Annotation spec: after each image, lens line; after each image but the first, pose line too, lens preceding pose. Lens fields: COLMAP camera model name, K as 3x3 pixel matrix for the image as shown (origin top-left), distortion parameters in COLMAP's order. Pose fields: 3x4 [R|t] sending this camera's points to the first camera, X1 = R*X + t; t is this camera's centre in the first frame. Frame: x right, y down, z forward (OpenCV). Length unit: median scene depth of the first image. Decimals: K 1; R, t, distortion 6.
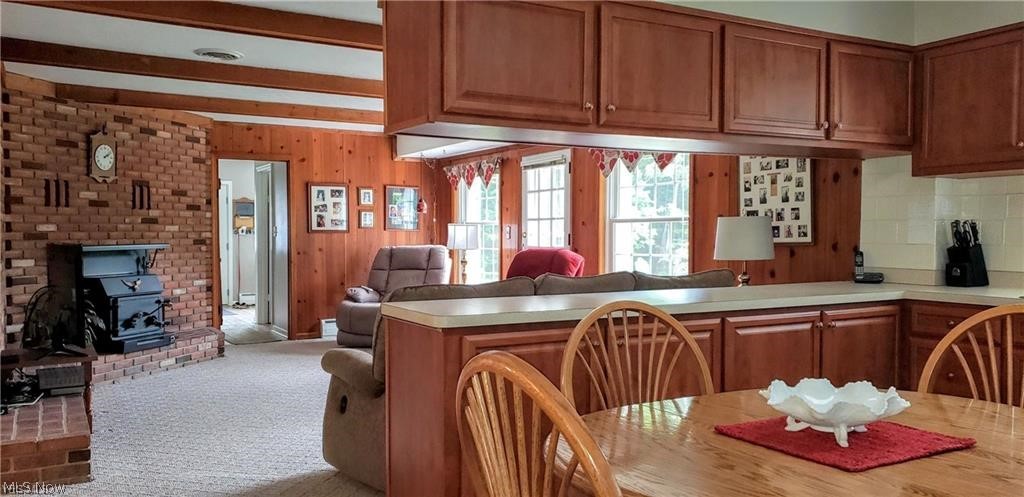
lens RADIAL K [[747.9, 0, 510.4], [0, 747.9, 270.2], [0, 0, 1]] dist [-0.041982, -0.001304]
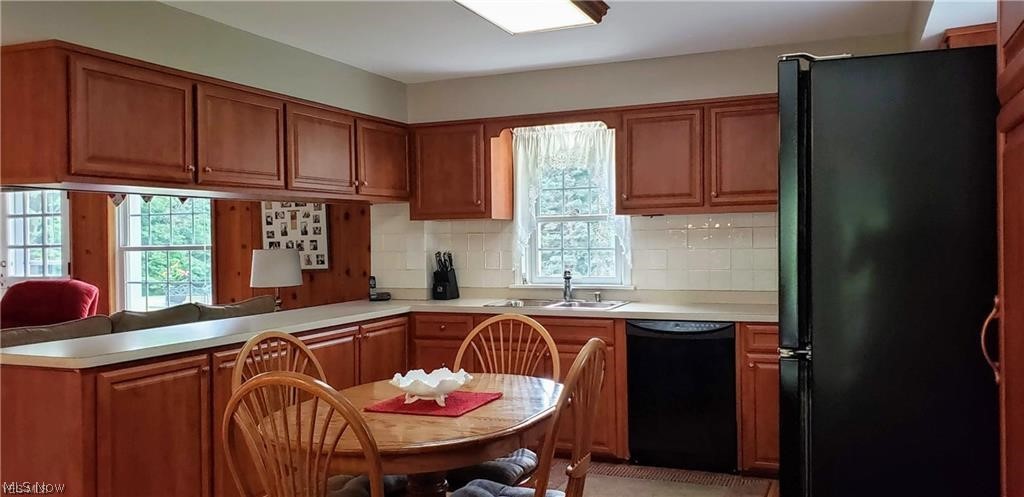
lens RADIAL K [[747.9, 0, 510.4], [0, 747.9, 270.2], [0, 0, 1]] dist [-0.041982, -0.001304]
pose [[0.766610, -0.031926, 0.641319, -0.183760], [0.044460, 0.999005, -0.003413, -0.022378], [-0.640572, 0.031129, 0.767267, -0.152933]]
